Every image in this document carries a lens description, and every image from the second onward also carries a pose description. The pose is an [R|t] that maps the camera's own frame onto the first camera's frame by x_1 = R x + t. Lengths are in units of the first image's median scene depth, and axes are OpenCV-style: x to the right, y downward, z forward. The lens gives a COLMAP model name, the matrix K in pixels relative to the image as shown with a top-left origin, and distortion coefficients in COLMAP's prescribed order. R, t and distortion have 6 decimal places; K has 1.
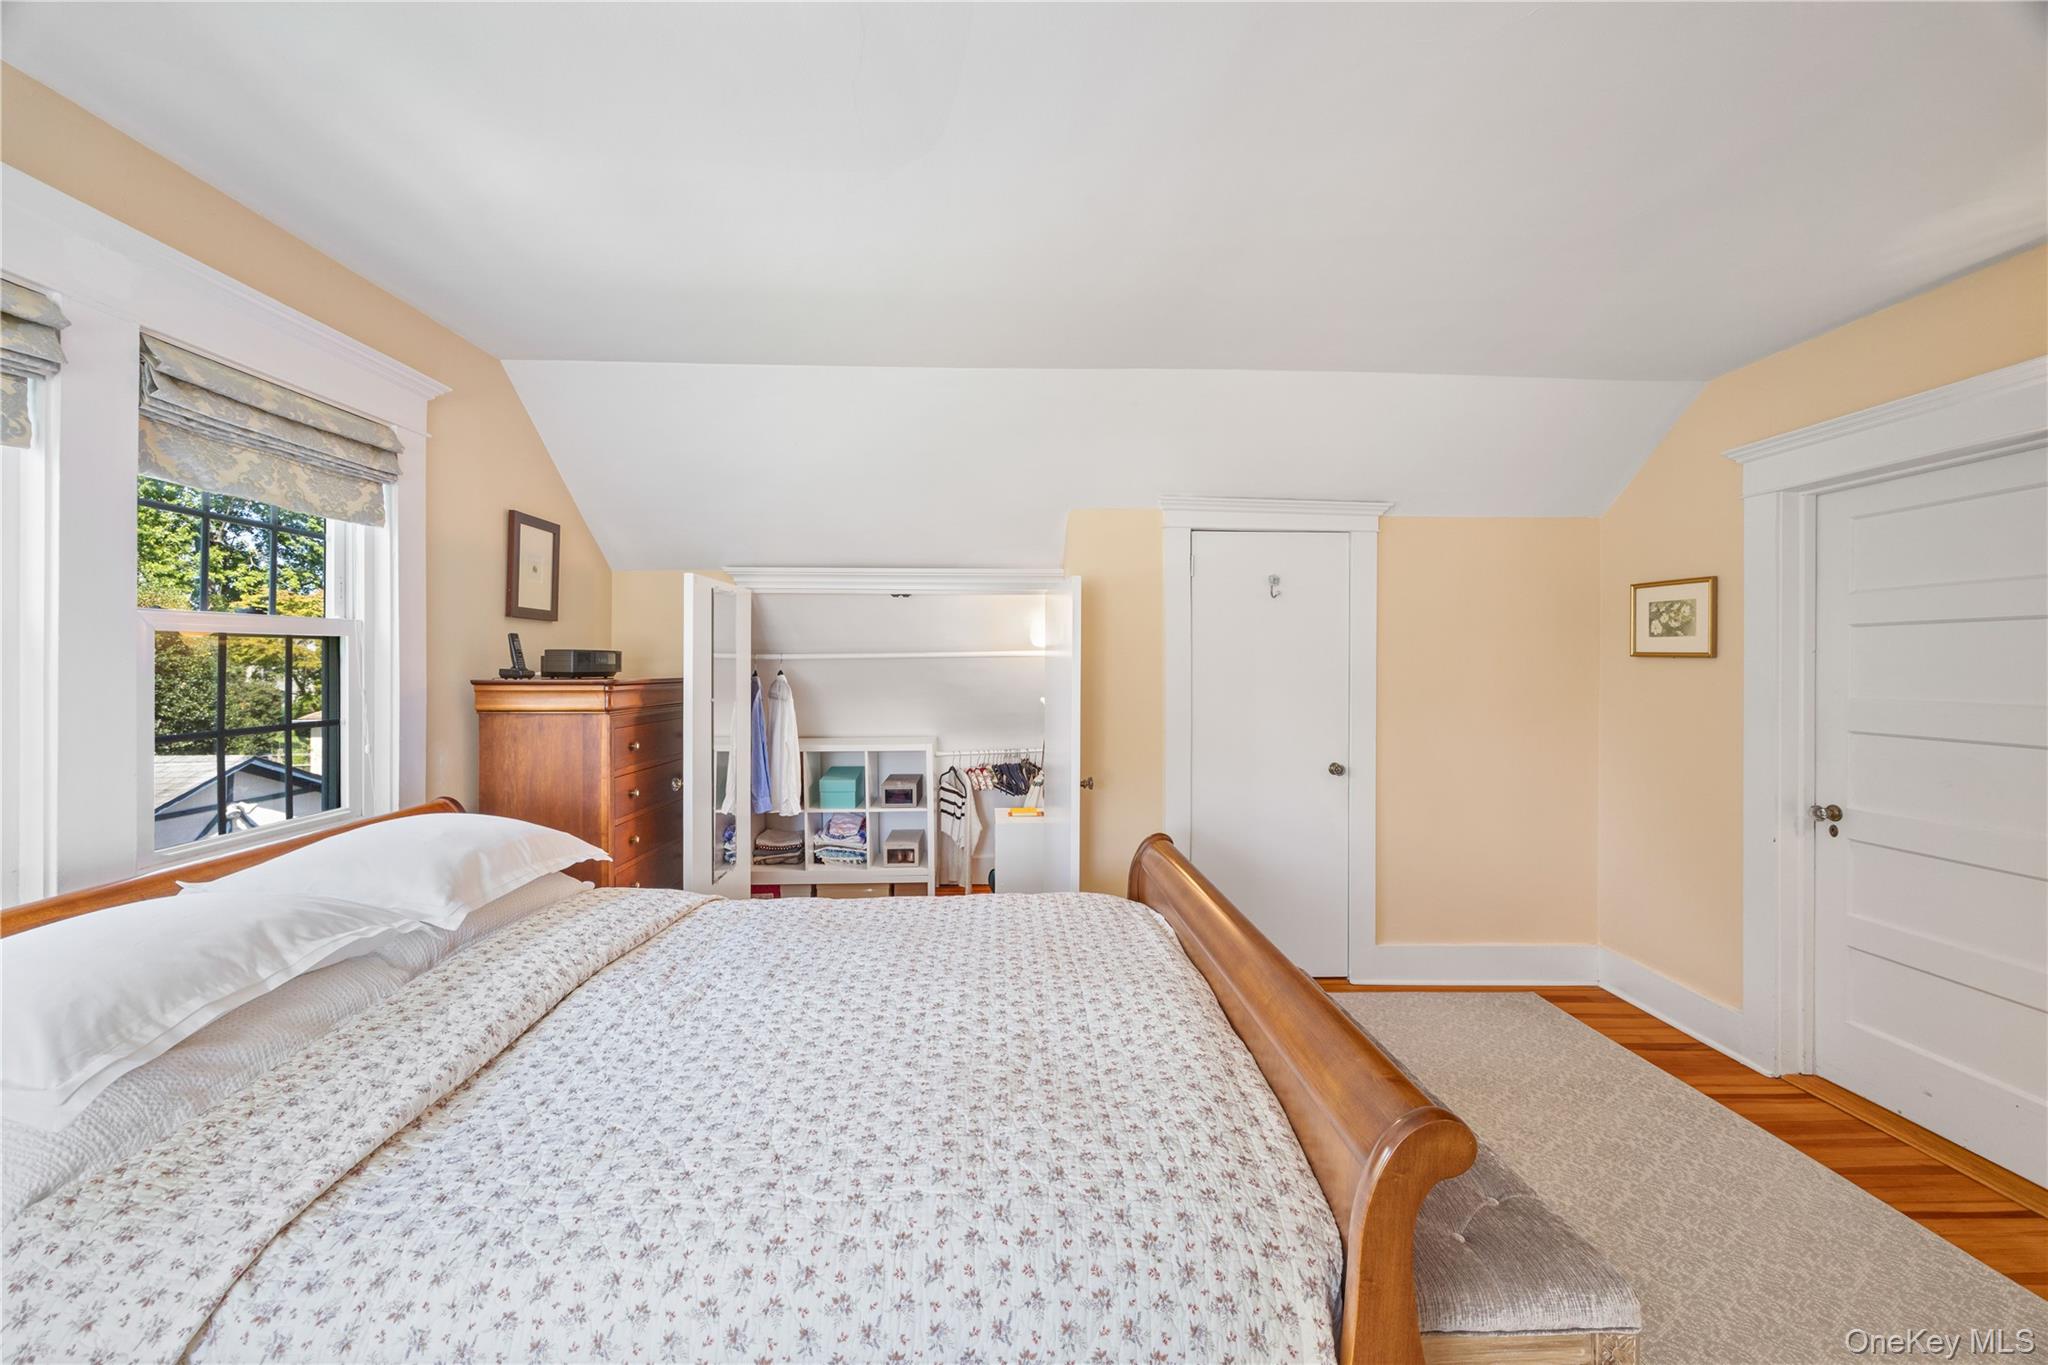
lens RADIAL K [[790.6, 0, 1025.6], [0, 790.6, 670.0], [0, 0, 1]] dist [-0.000969, 0.000136]
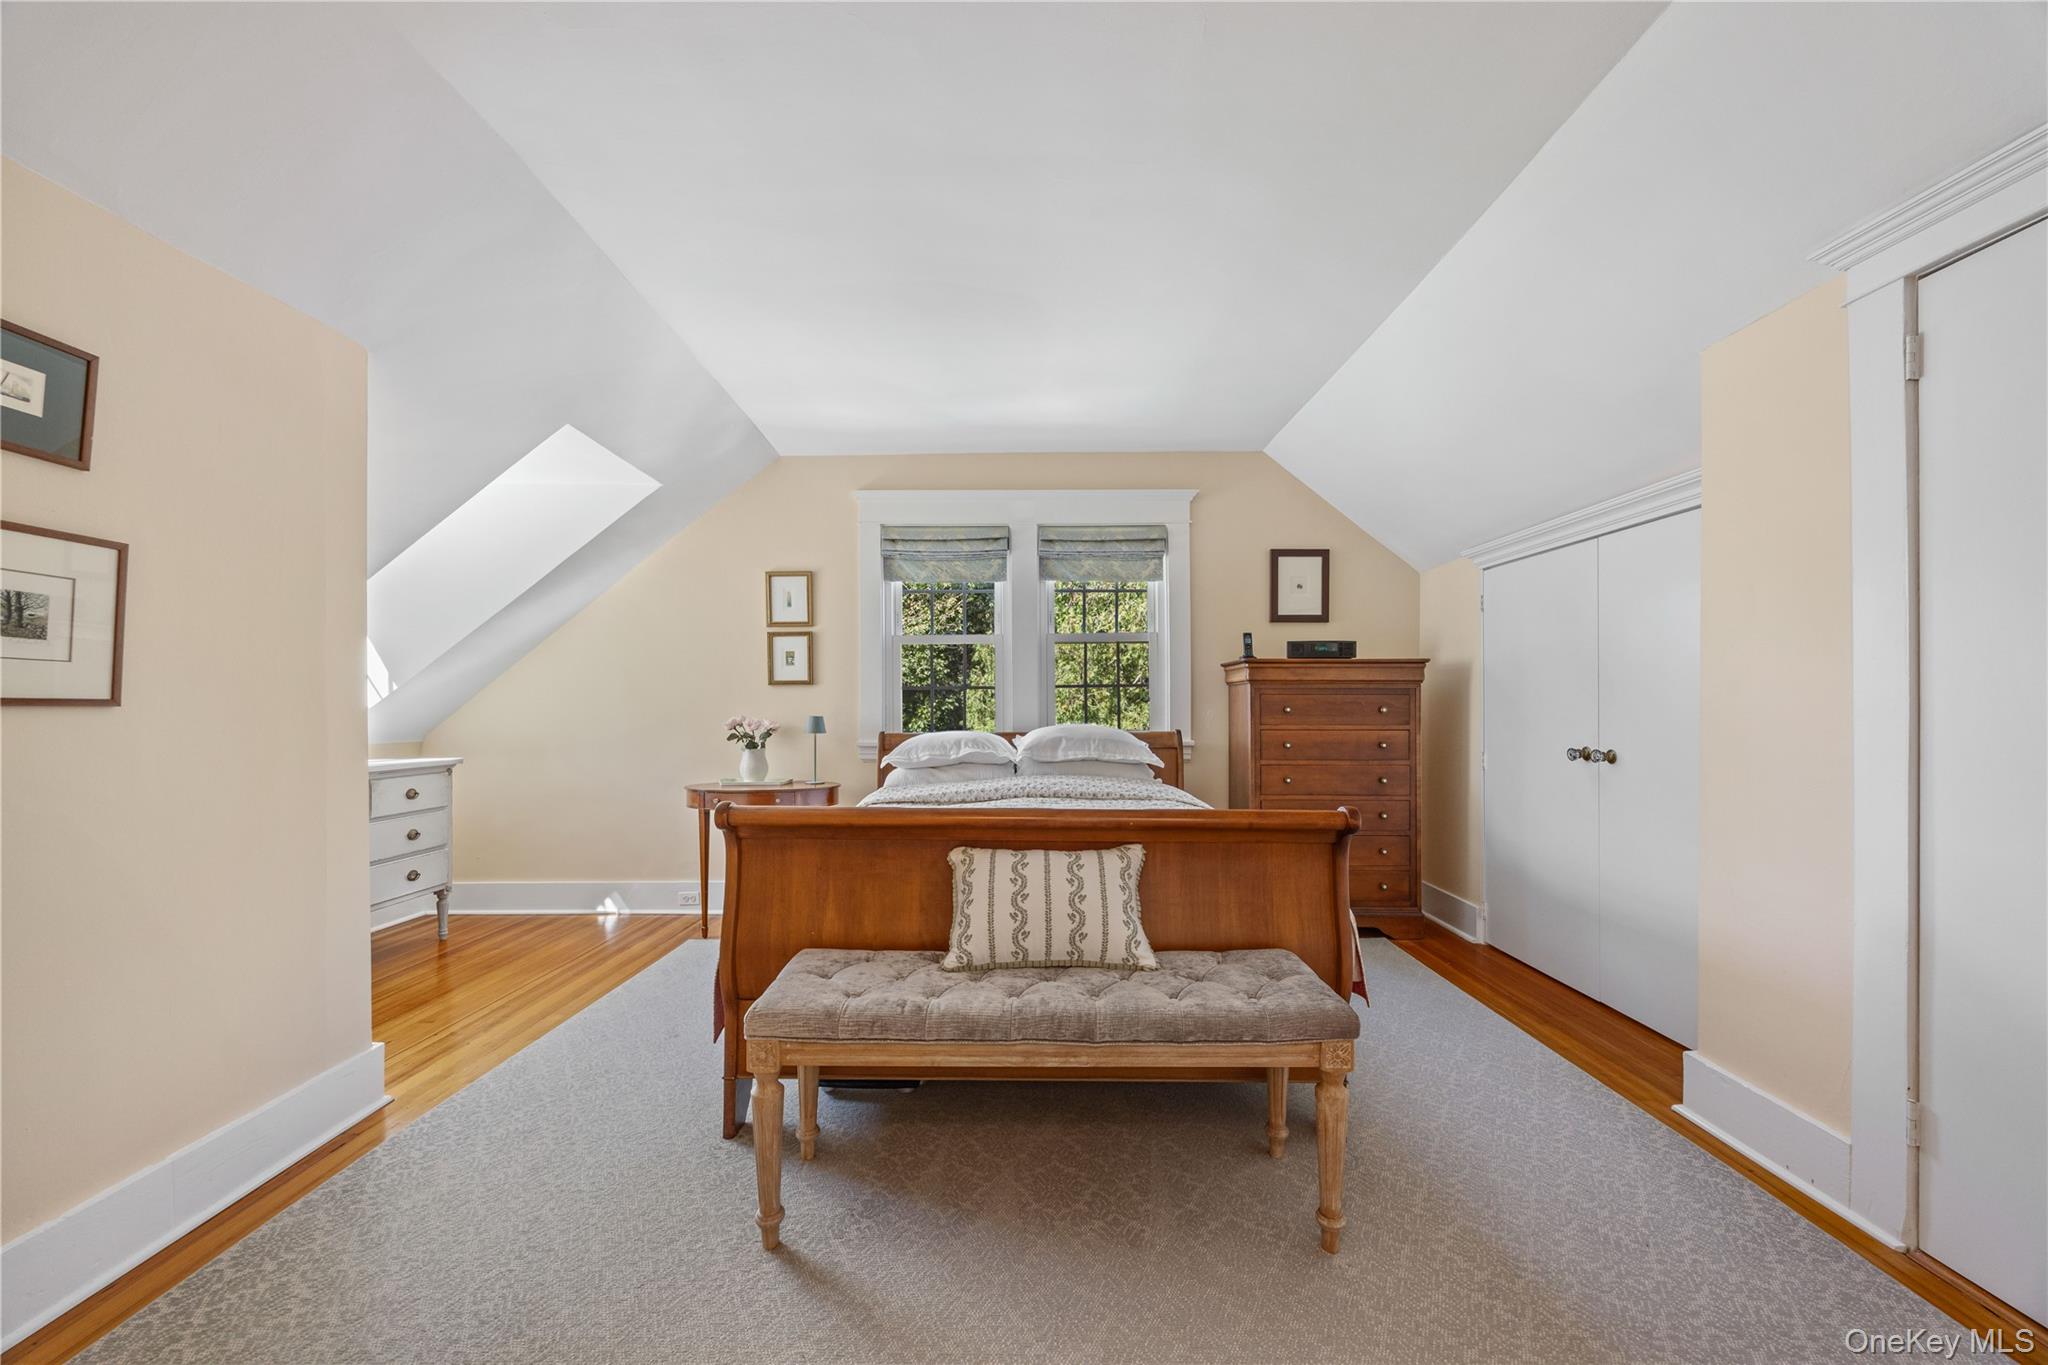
lens RADIAL K [[790.6, 0, 1030.9], [0, 790.6, 700.0], [0, 0, 1]] dist [-0.000969, 0.000136]
pose [[-0.035777, -0.006322, -0.999340, 1.061158], [-0.002465, 0.999978, -0.006238, 0.113860], [0.999357, 0.002240, -0.035792, 0.771813]]
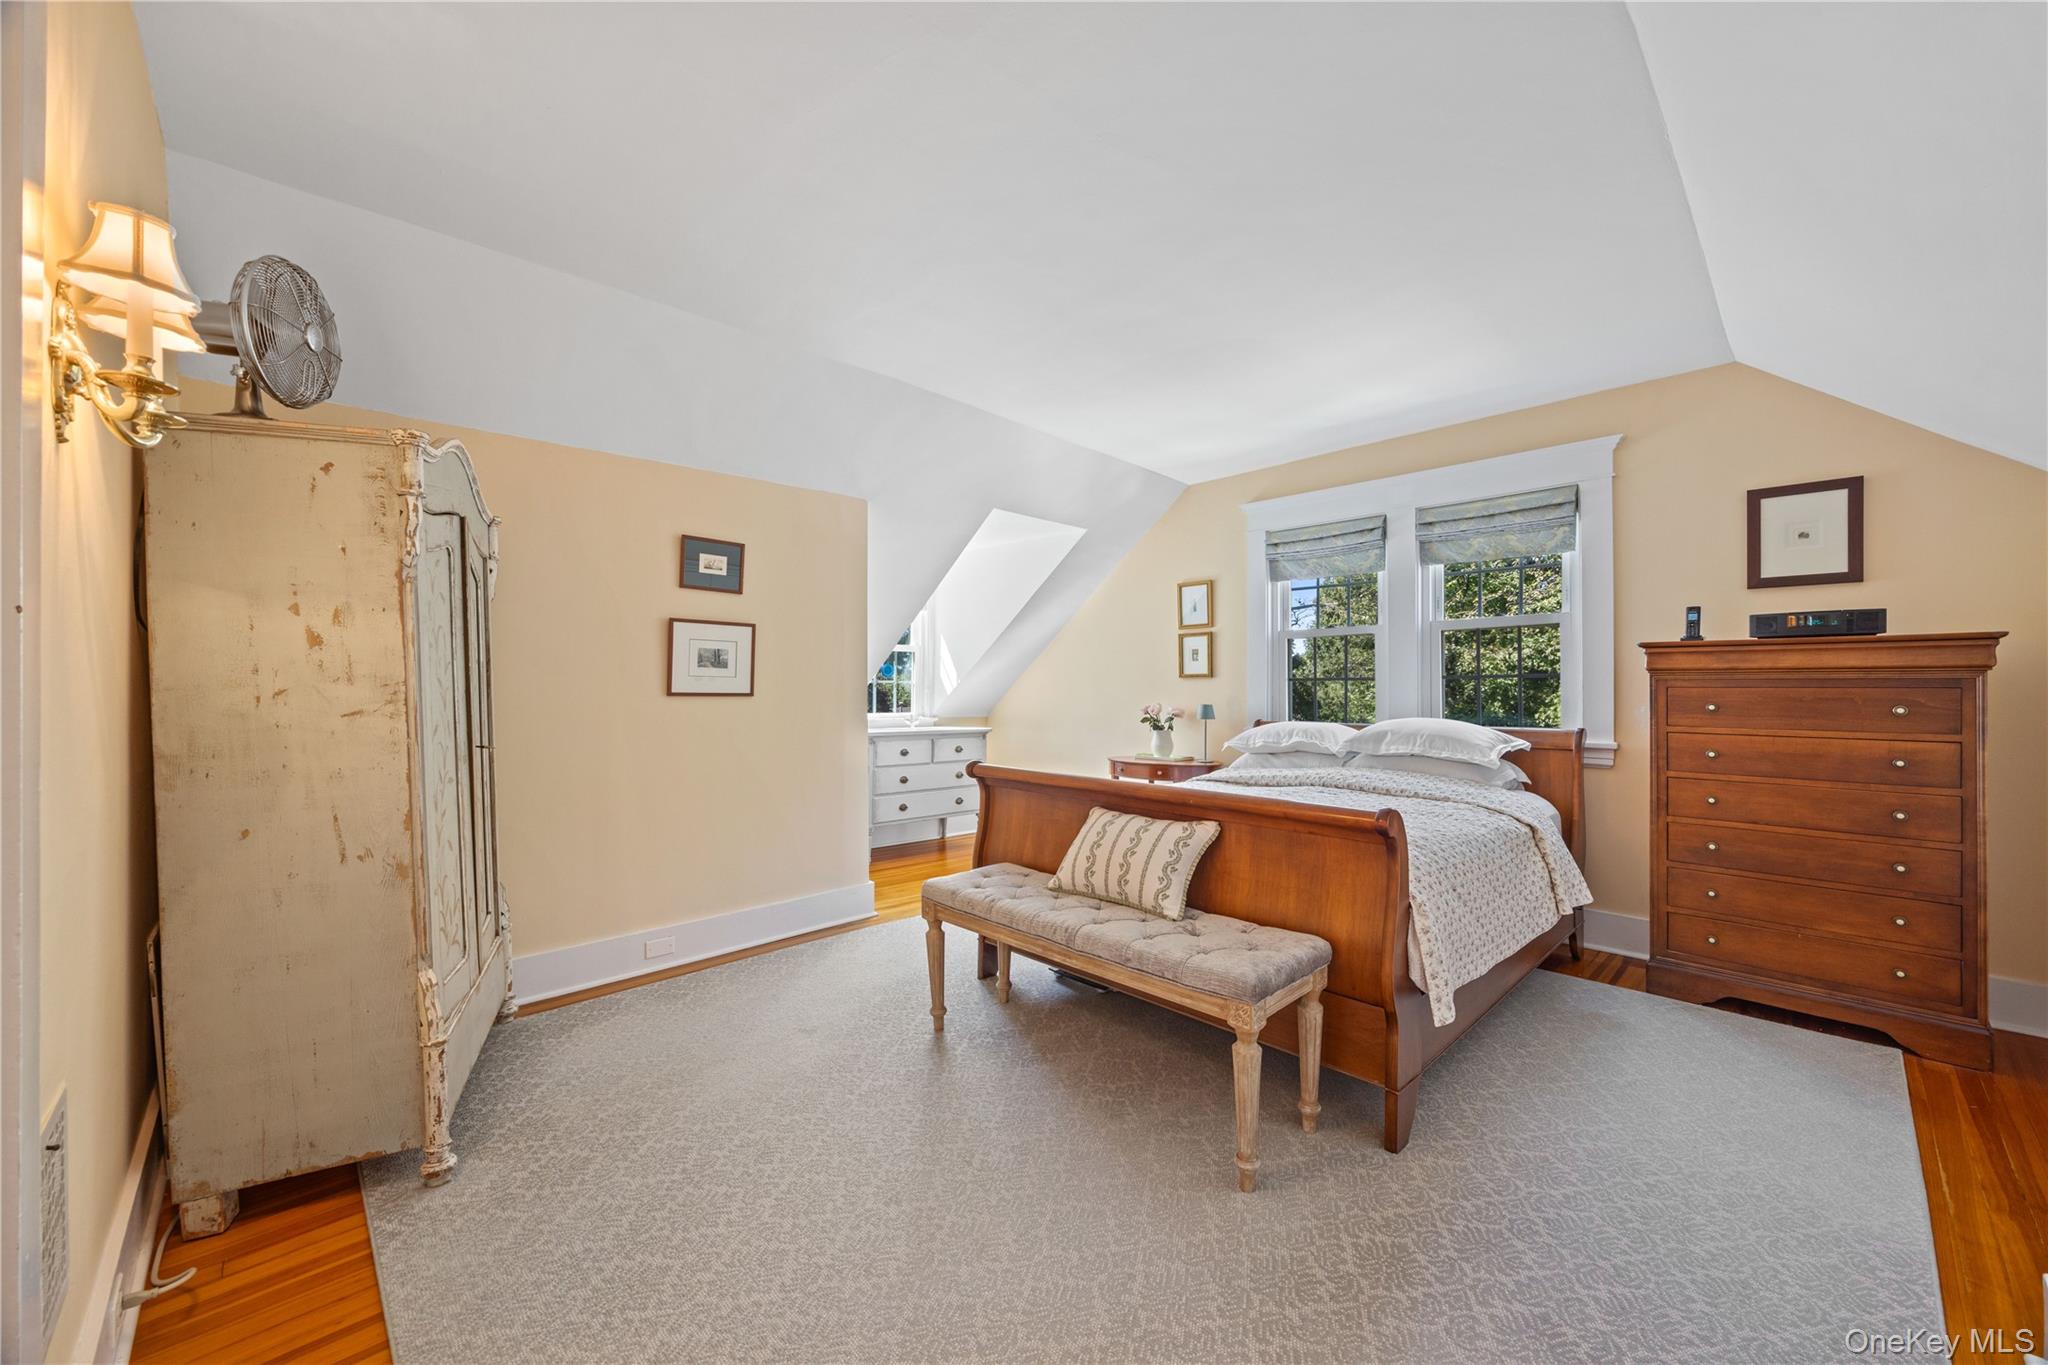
lens RADIAL K [[790.6, 0, 1022.1], [0, 790.6, 676.7], [0, 0, 1]] dist [-0.000969, 0.000136]
pose [[-0.744258, -0.012139, -0.667781, 1.048698], [-0.005790, 0.999915, -0.011724, 0.094332], [0.667867, -0.004860, -0.744265, 1.453930]]
